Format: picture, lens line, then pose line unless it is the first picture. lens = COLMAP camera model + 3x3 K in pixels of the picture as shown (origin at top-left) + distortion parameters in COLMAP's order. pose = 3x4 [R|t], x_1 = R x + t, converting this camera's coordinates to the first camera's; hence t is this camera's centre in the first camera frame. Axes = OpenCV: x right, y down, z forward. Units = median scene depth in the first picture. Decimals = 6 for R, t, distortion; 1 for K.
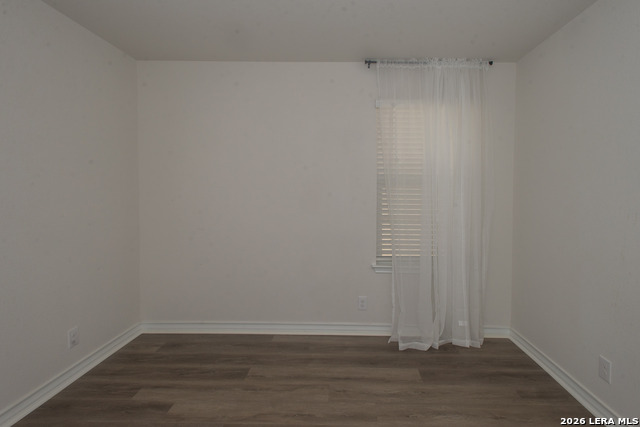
lens RADIAL K [[303.7, 0, 322.8], [0, 303.7, 203.1], [0, 0, 1]] dist [0.014394, -0.000184]
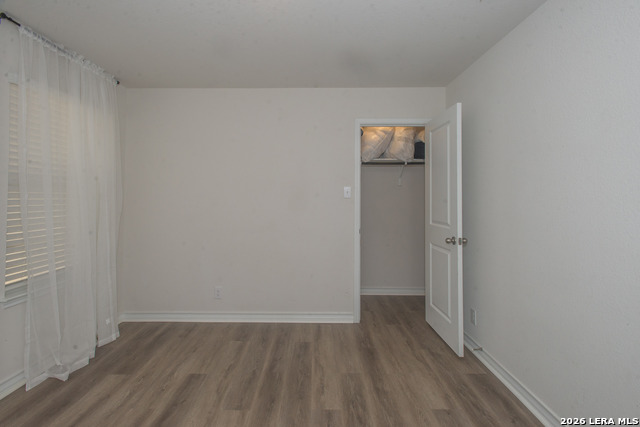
lens RADIAL K [[303.7, 0, 322.8], [0, 303.7, 203.1], [0, 0, 1]] dist [0.014394, -0.000184]
pose [[-0.021039, -0.027856, 0.999391, -0.621363], [0.037896, 0.998871, 0.028639, -0.013612], [-0.999060, 0.038476, -0.019959, 0.279435]]
